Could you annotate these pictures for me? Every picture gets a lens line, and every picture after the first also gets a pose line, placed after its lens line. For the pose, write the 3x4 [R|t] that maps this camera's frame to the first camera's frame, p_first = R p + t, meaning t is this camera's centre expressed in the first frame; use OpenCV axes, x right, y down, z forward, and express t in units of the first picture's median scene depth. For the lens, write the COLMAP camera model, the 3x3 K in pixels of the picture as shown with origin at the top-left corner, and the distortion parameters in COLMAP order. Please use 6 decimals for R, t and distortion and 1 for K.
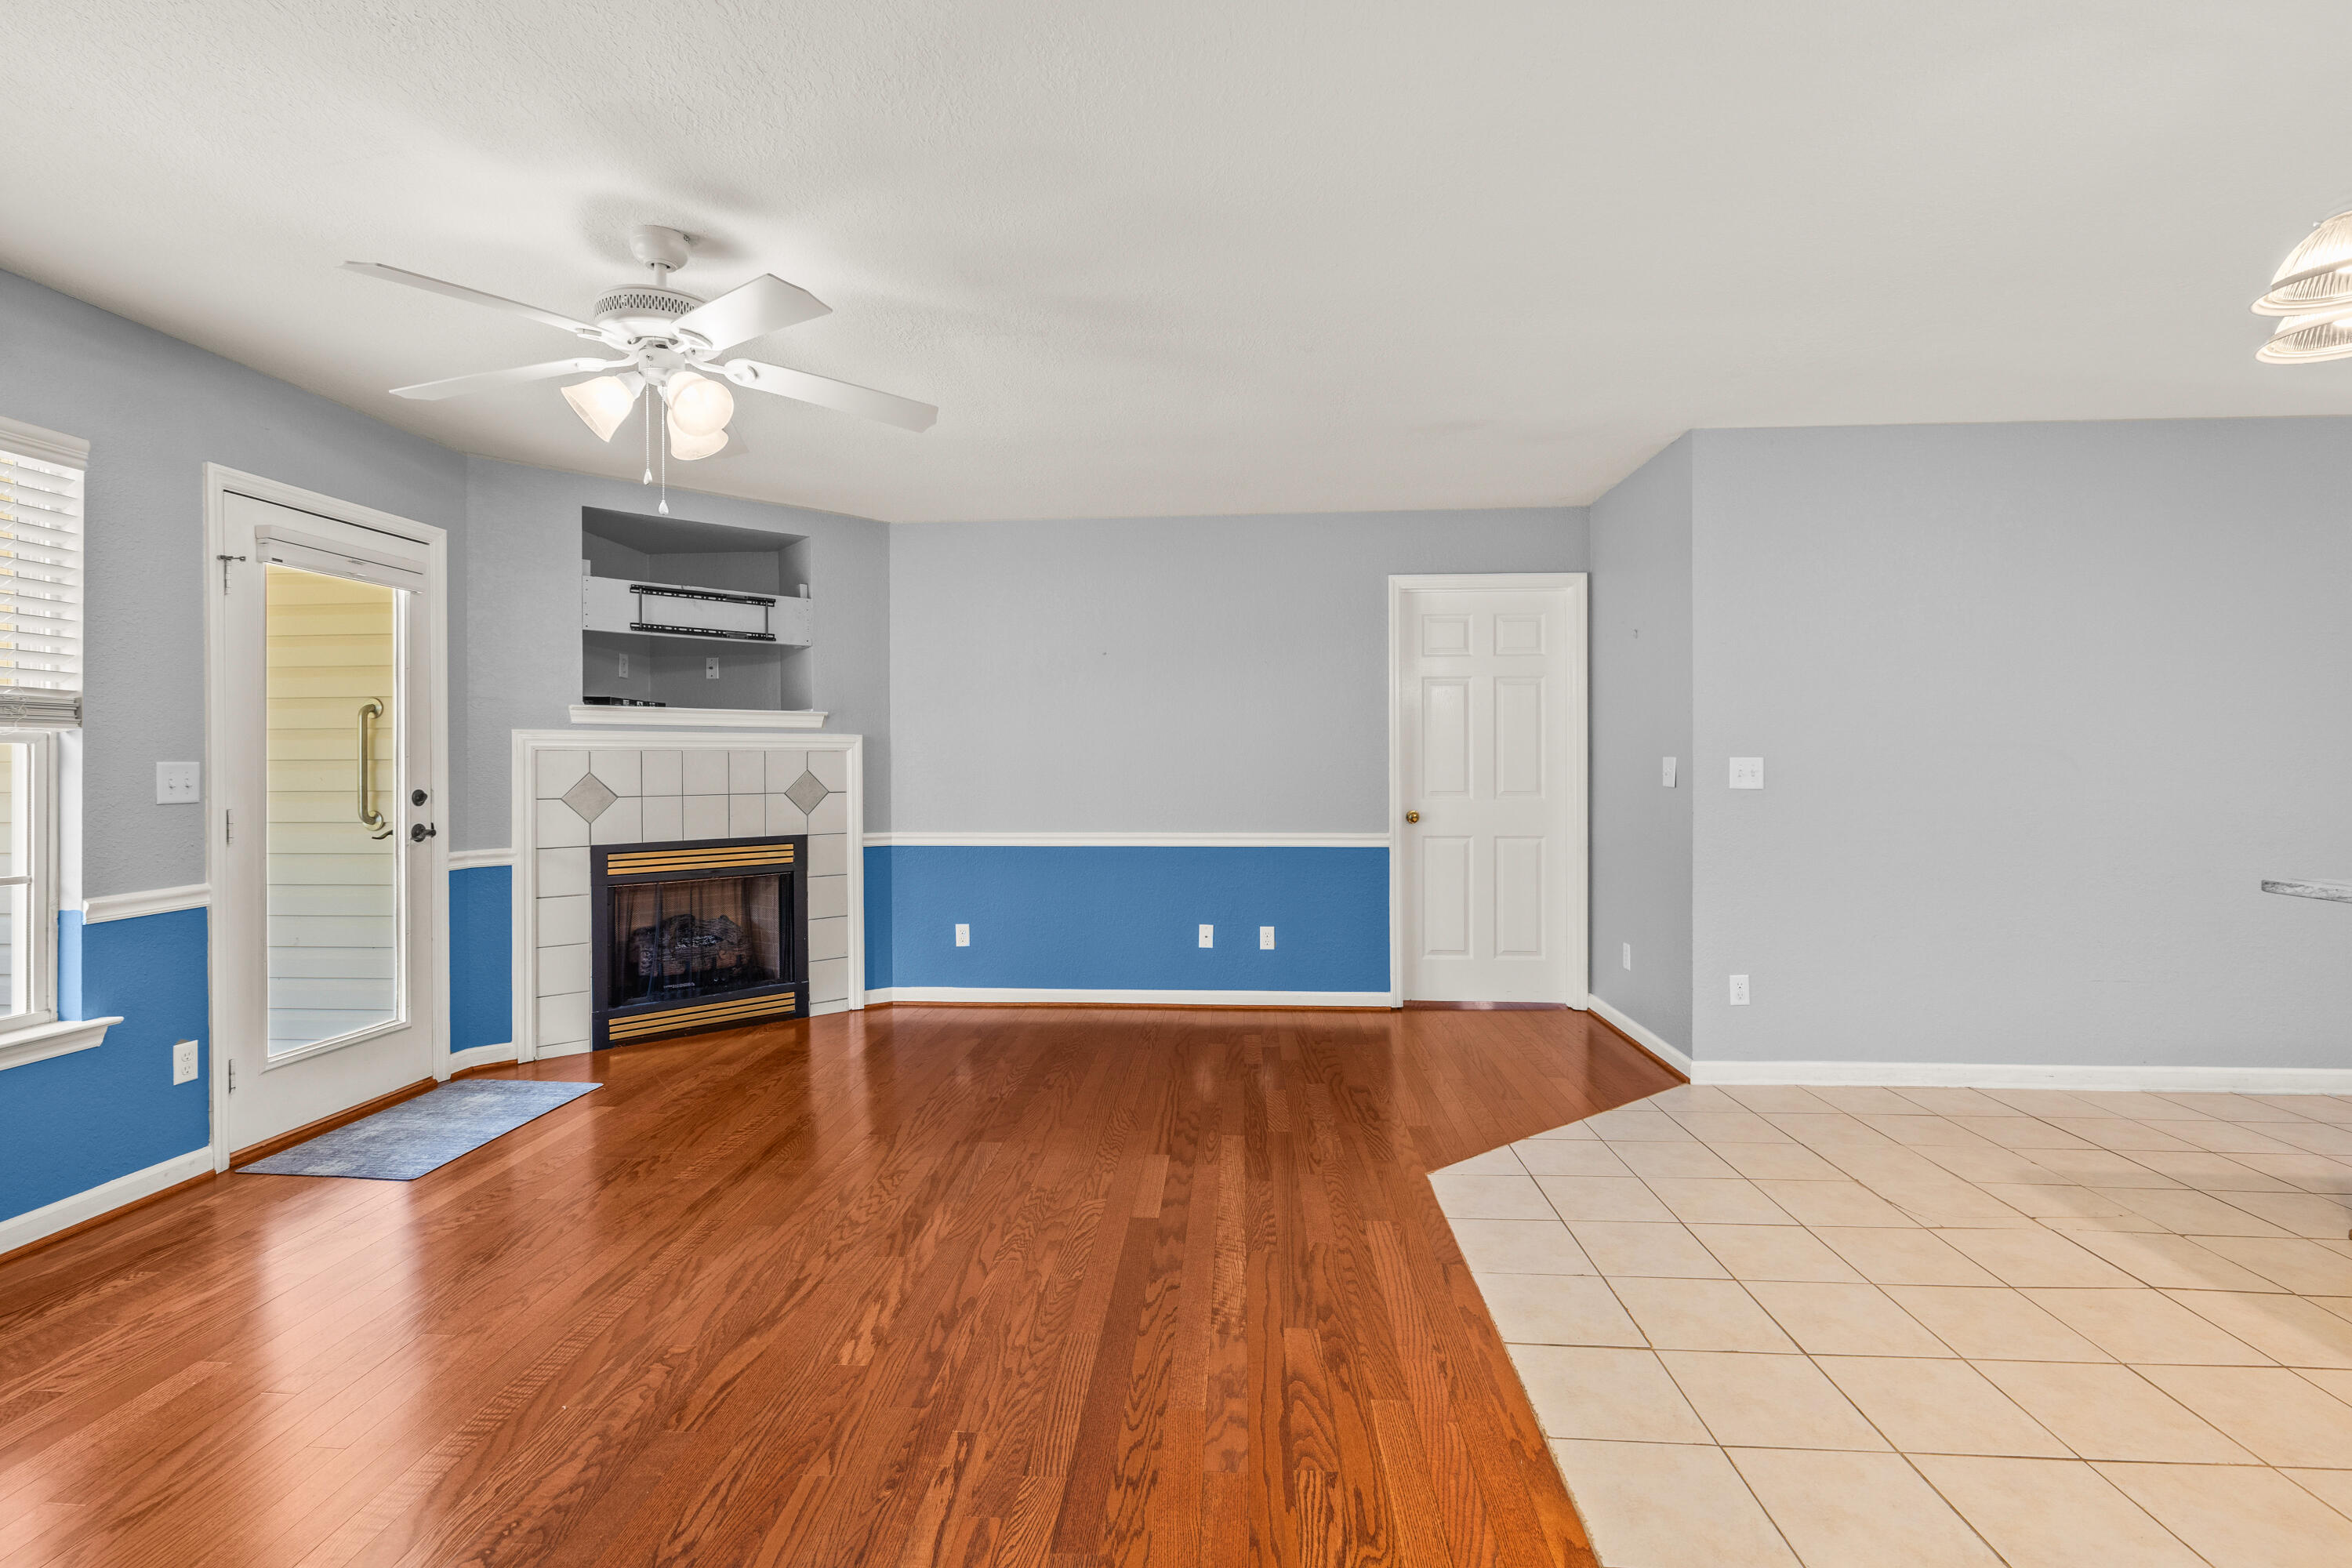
lens RADIAL K [[1056.3, 0, 1162.8], [0, 1056.3, 768.3], [0, 0, 1]] dist [-0.004534, 0.001251]
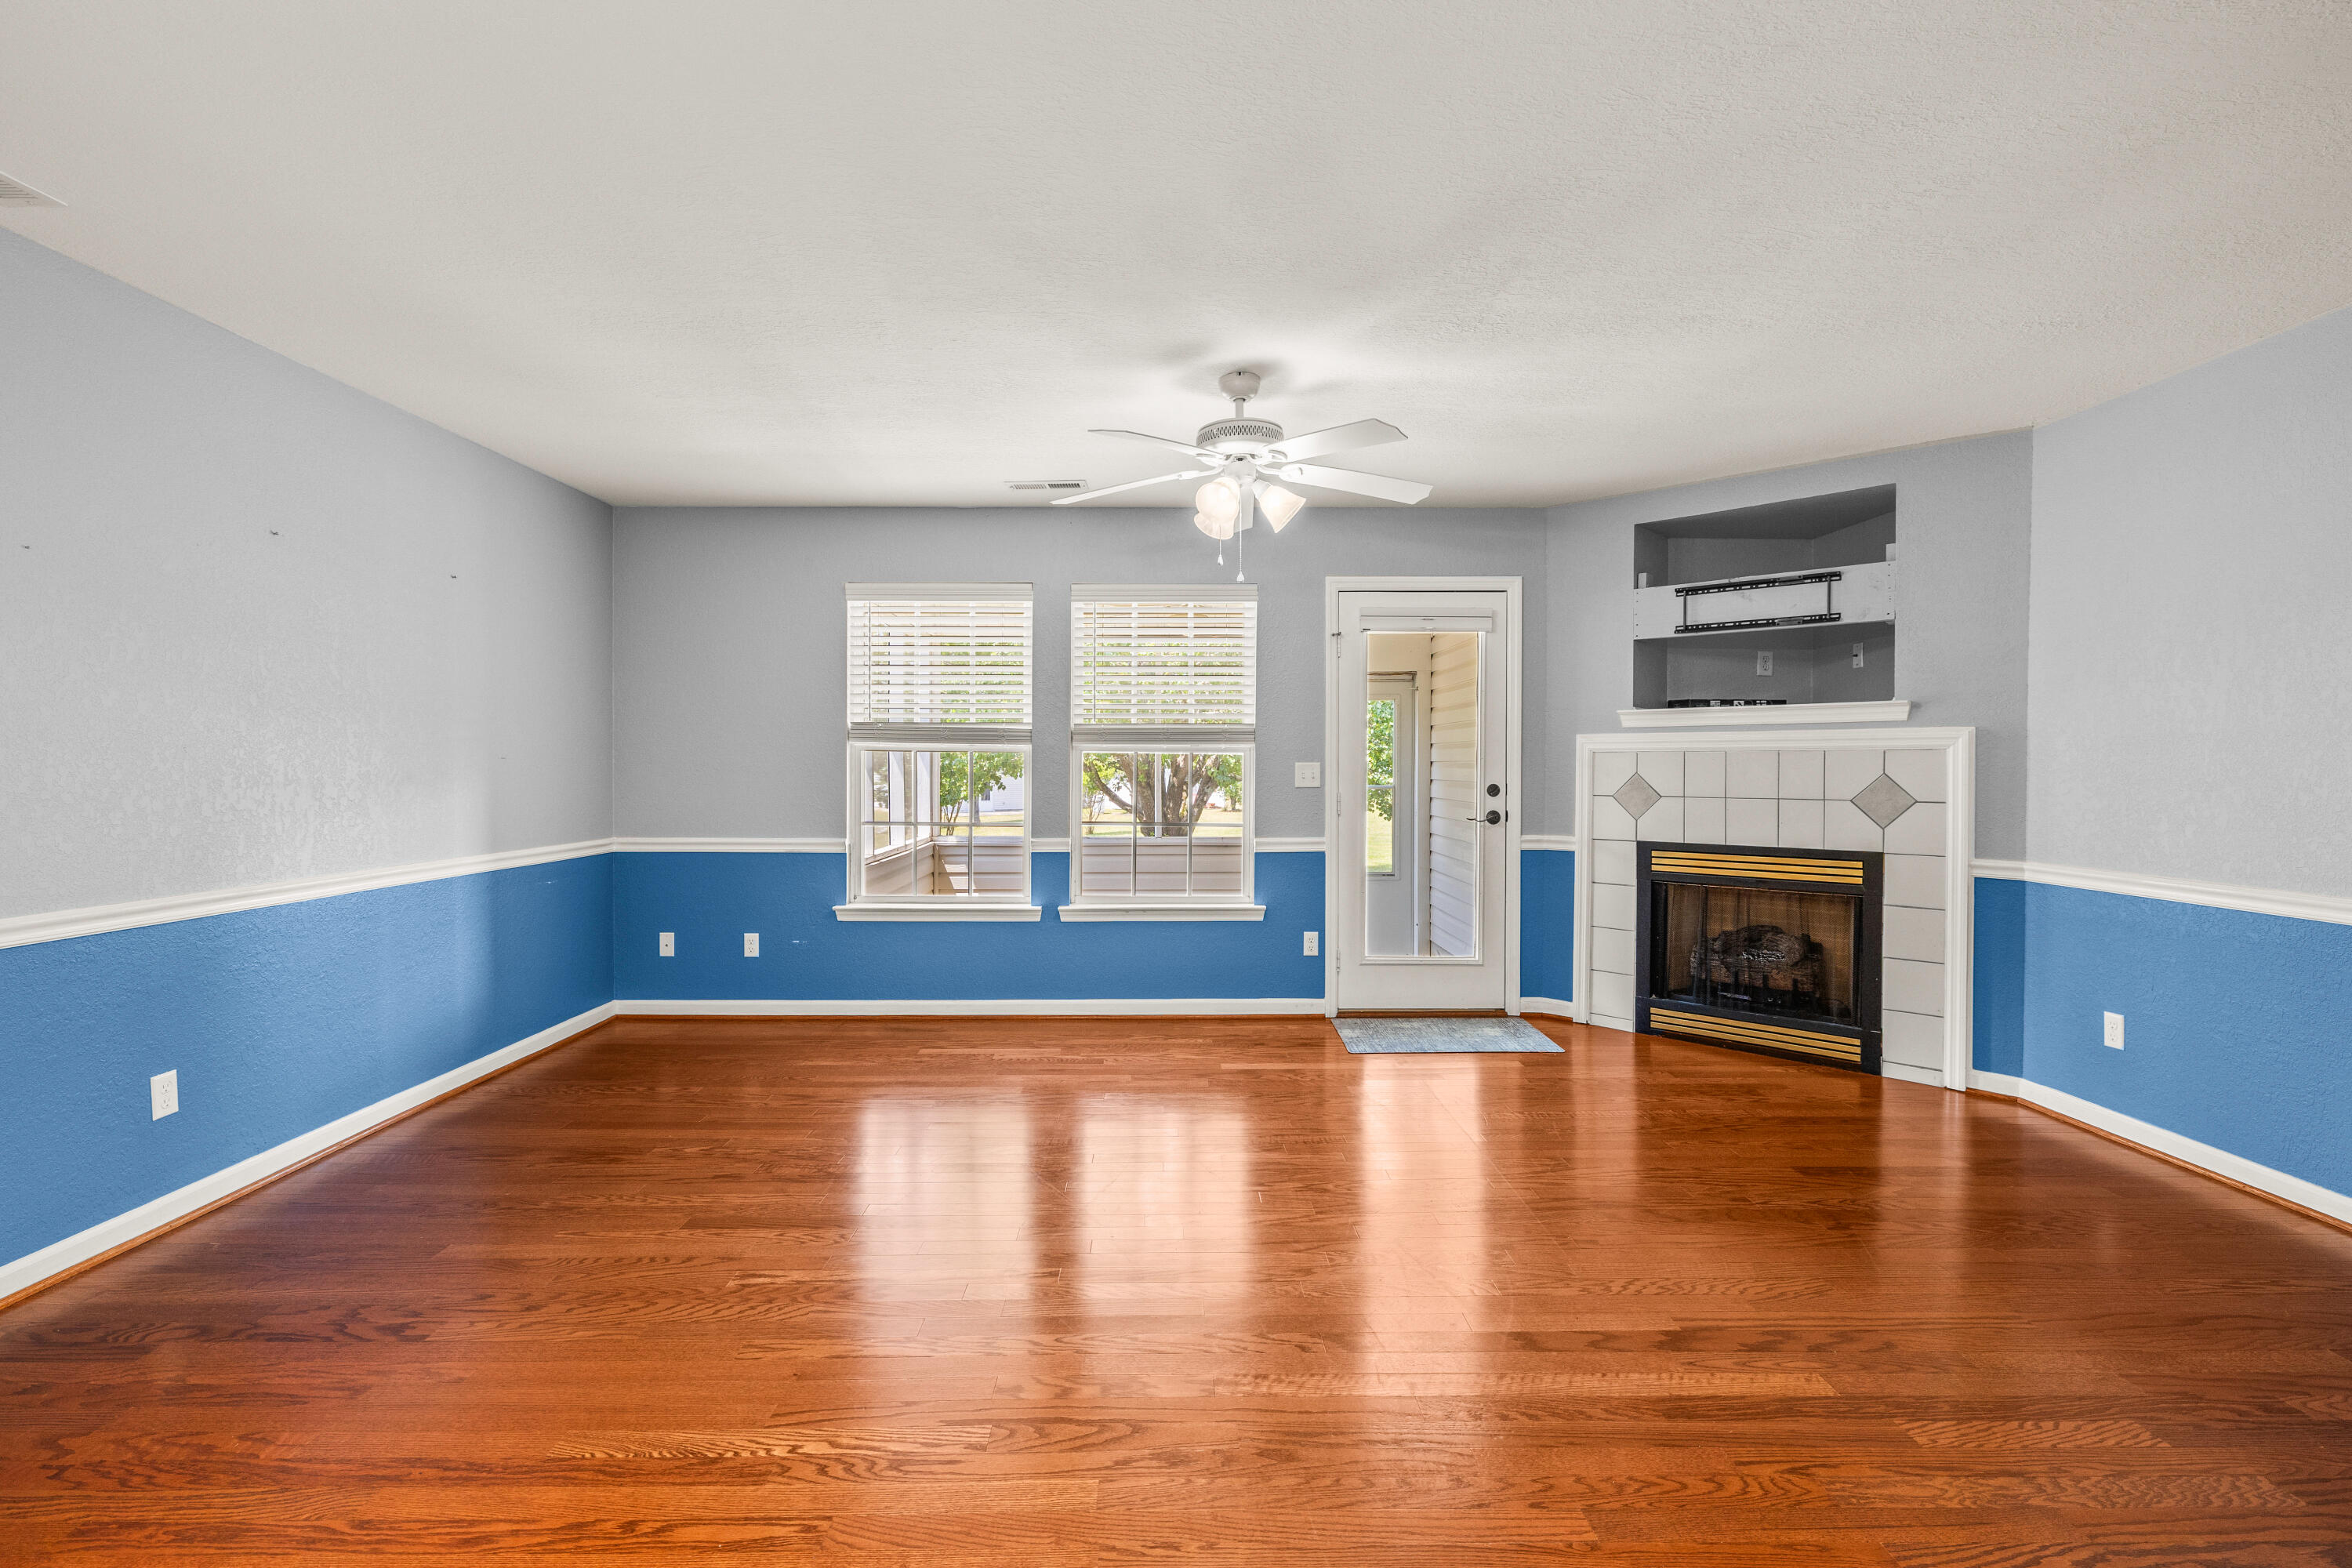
lens RADIAL K [[1056.3, 0, 1174.5], [0, 1056.3, 782.3], [0, 0, 1]] dist [-0.004534, 0.001251]
pose [[0.085159, 0.022047, -0.996123, 0.539039], [-0.005392, 0.999751, 0.021666, -0.007591], [0.996353, 0.003526, 0.085256, 0.490041]]
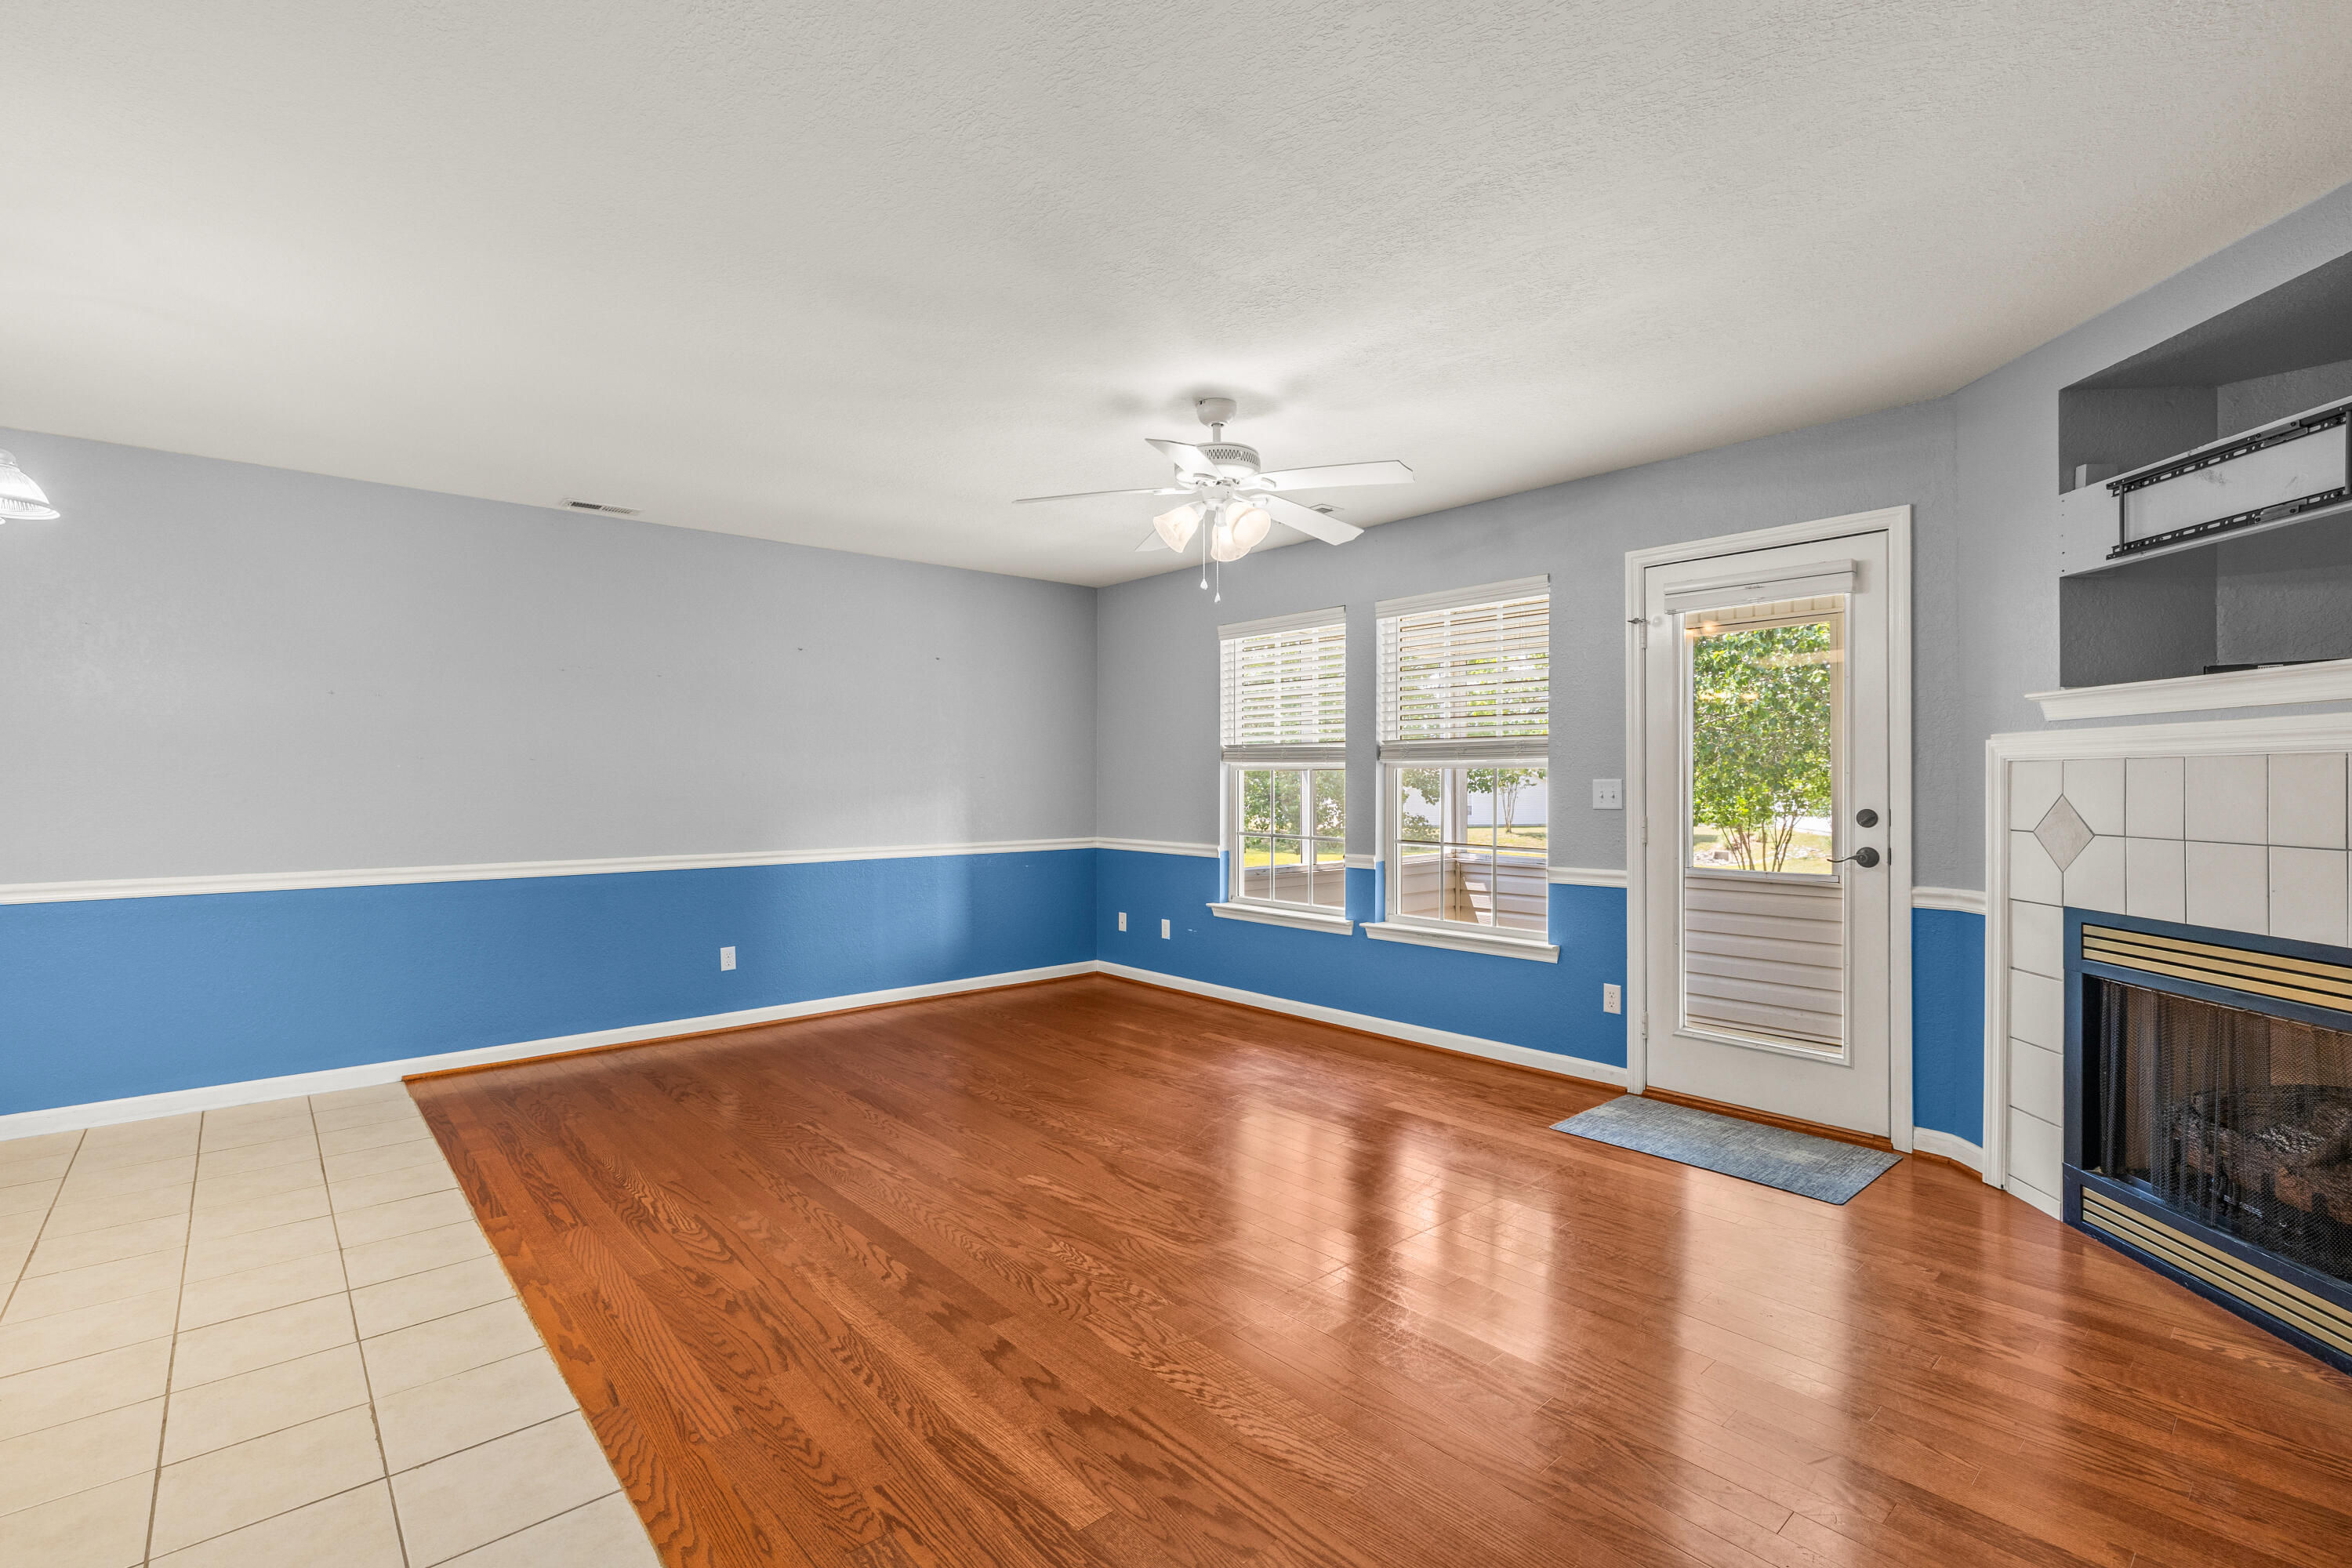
lens RADIAL K [[1056.3, 0, 1171.6], [0, 1056.3, 786.3], [0, 0, 1]] dist [-0.004534, 0.001251]
pose [[-0.699678, 0.009073, -0.714401, 0.343210], [0.001209, 0.999933, 0.011515, -0.010089], [0.714457, 0.007193, -0.699642, 1.180952]]
